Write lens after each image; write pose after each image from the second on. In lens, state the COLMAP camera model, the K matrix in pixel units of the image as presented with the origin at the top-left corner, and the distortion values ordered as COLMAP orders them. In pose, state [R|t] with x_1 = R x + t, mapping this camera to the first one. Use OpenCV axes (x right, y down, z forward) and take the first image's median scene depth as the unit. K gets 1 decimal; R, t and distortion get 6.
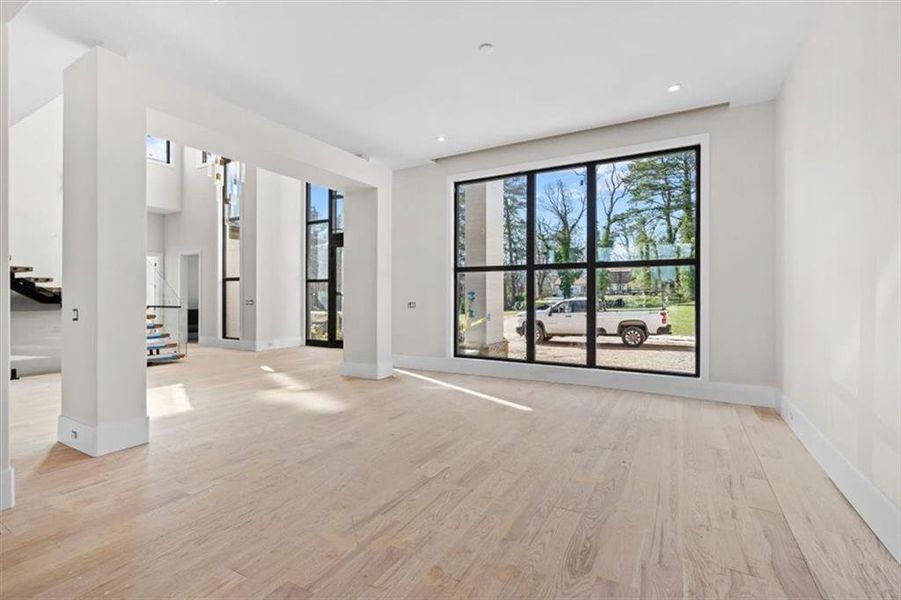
lens RADIAL K [[407.5, 0, 453.2], [0, 407.5, 294.3], [0, 0, 1]] dist [-0.010648, 0.002488]
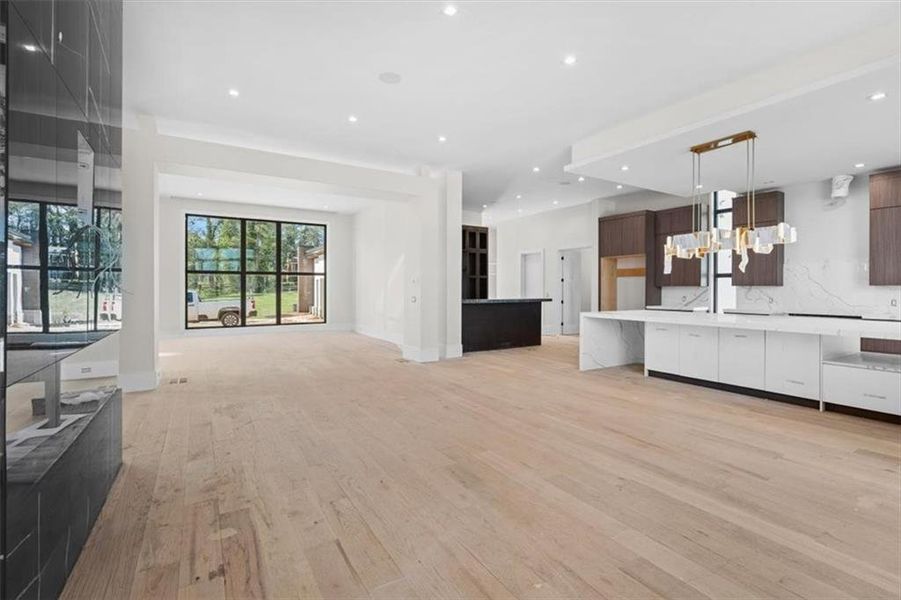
lens RADIAL K [[407.5, 0, 449.2], [0, 407.5, 293.1], [0, 0, 1]] dist [-0.010648, 0.002488]
pose [[0.487620, -0.010317, 0.872995, -0.831107], [-0.002776, 0.999907, 0.013368, -0.003827], [-0.873052, -0.008942, 0.487546, -0.585651]]
